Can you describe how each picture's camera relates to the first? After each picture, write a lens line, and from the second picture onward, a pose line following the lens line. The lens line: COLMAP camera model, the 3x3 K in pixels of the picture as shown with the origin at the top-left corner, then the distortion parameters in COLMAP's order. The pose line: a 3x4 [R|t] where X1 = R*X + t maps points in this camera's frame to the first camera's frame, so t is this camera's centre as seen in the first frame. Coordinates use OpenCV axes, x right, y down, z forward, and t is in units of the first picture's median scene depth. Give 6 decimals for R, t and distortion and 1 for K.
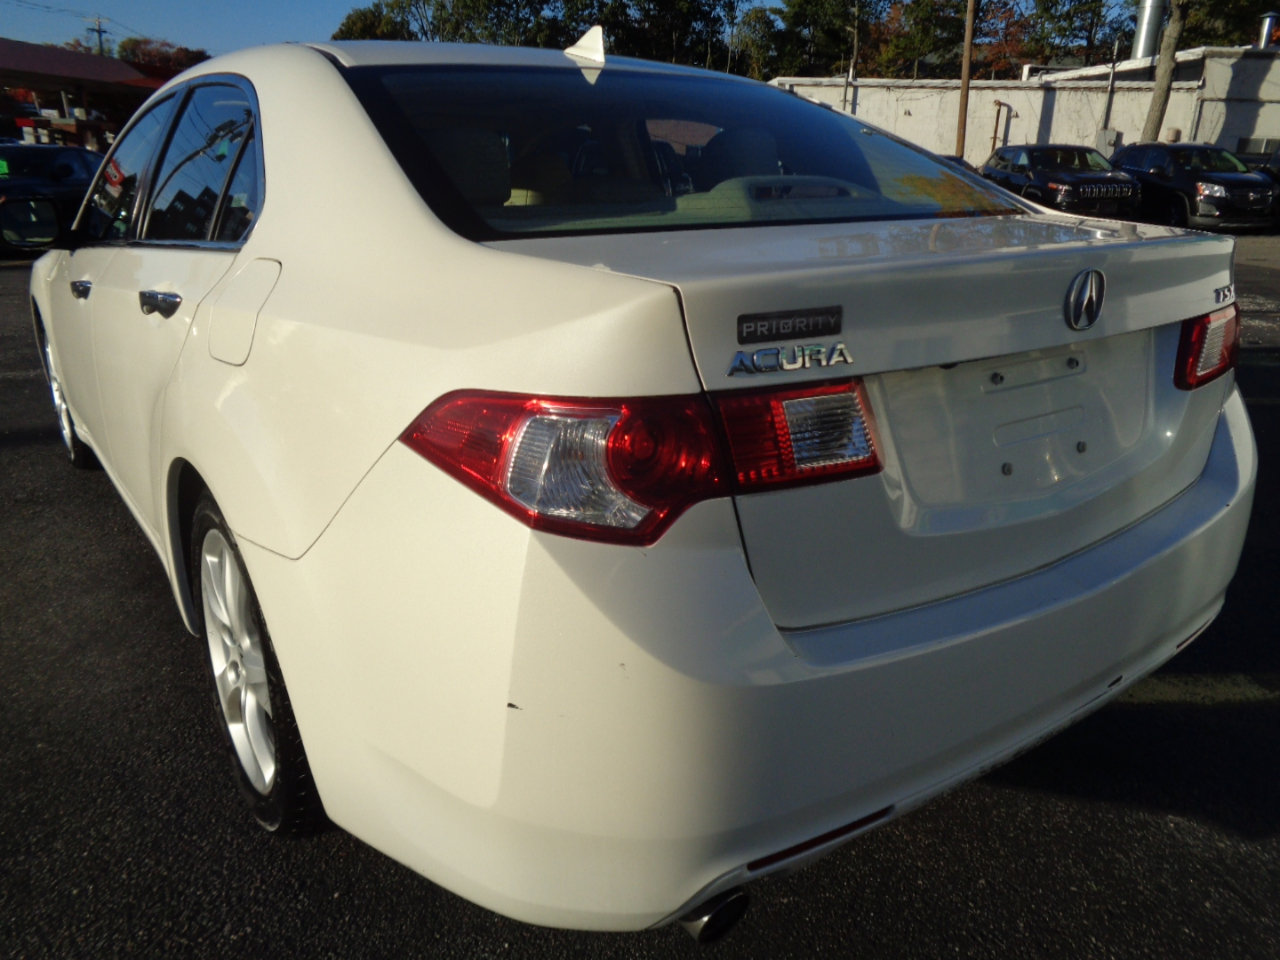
lens RADIAL K [[1008.8, 0, 648.2], [0, 1008.8, 480.1], [0, 0, 1]] dist [0.033699, -0.003225]
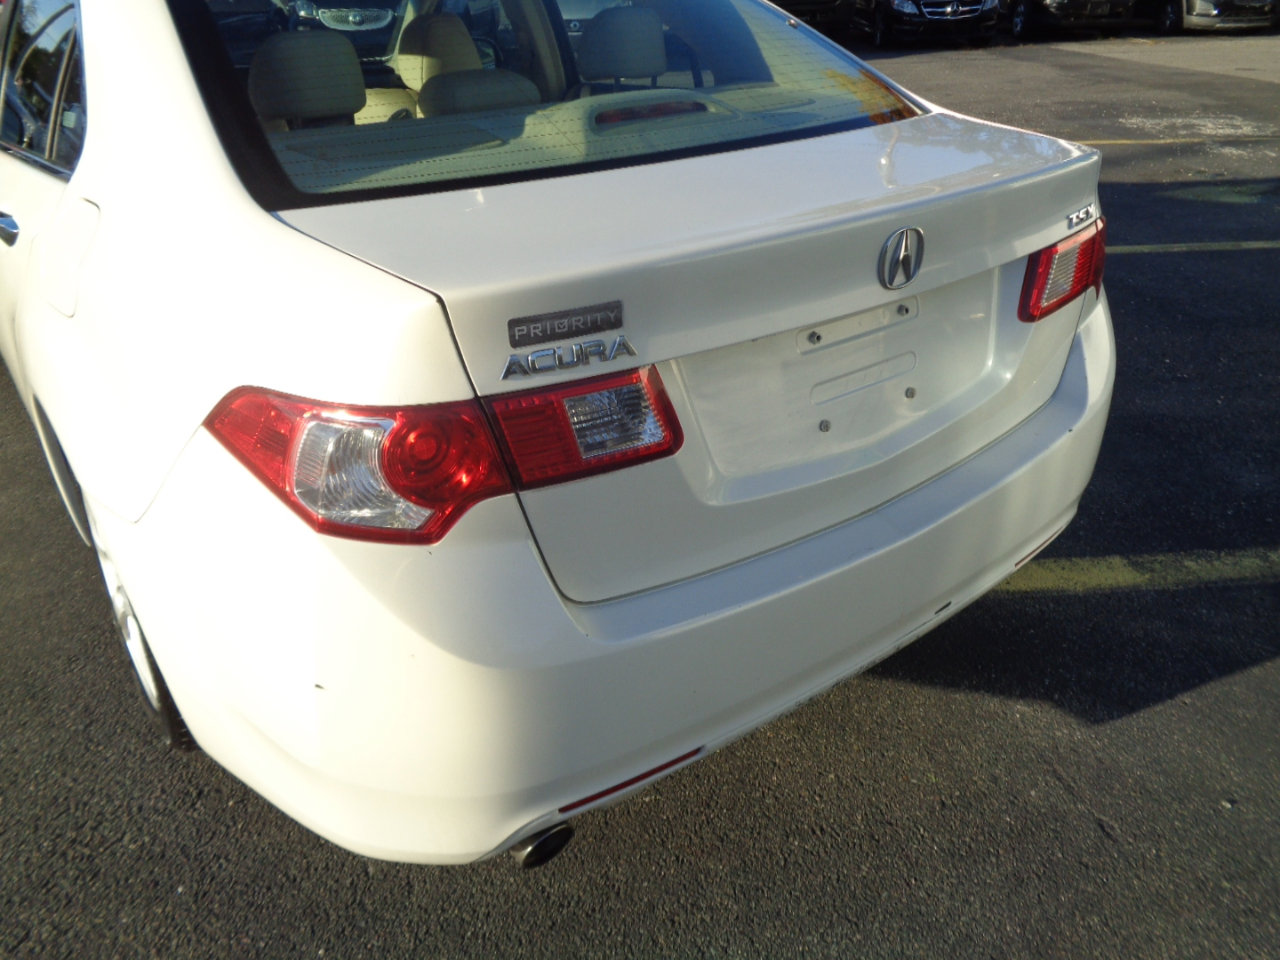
lens RADIAL K [[1017.8, 0, 640.0], [0, 1017.8, 480.0], [0, 0, 1]] dist [0.010298, 0.045124]
pose [[0.999770, -0.019942, 0.007868, 0.121484], [0.018298, 0.985015, 0.171498, -0.103728], [-0.011170, -0.171315, 0.985153, -0.010317]]
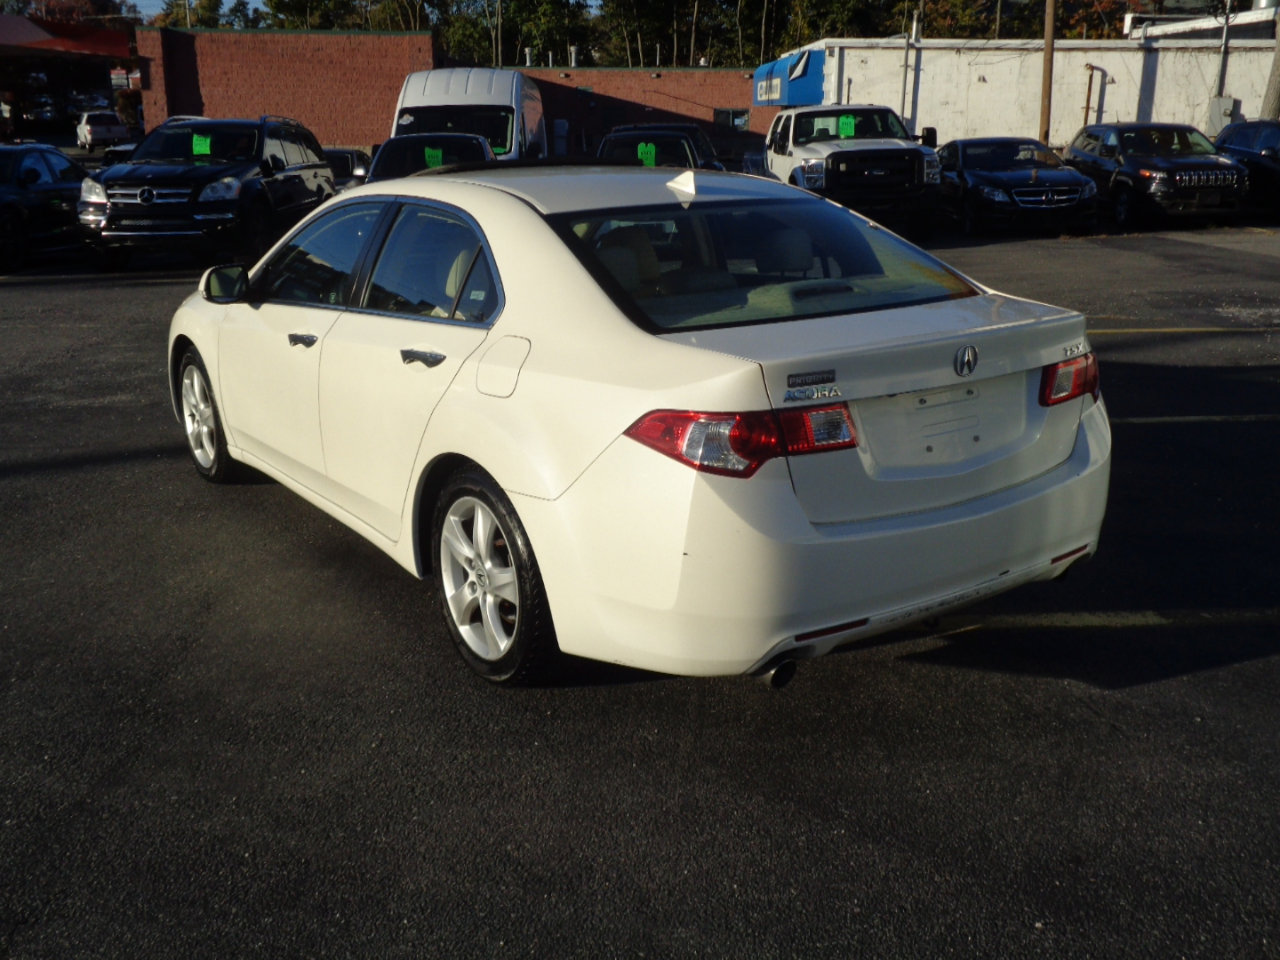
lens RADIAL K [[1302.2, 0, 640.0], [0, 1302.2, 480.0], [0, 0, 1]] dist [0.054929, 0.005694]
pose [[0.999796, -0.006995, -0.018972, -0.110096], [0.006270, 0.999259, -0.037981, 0.105531], [0.019224, 0.037855, 0.999098, -1.119373]]
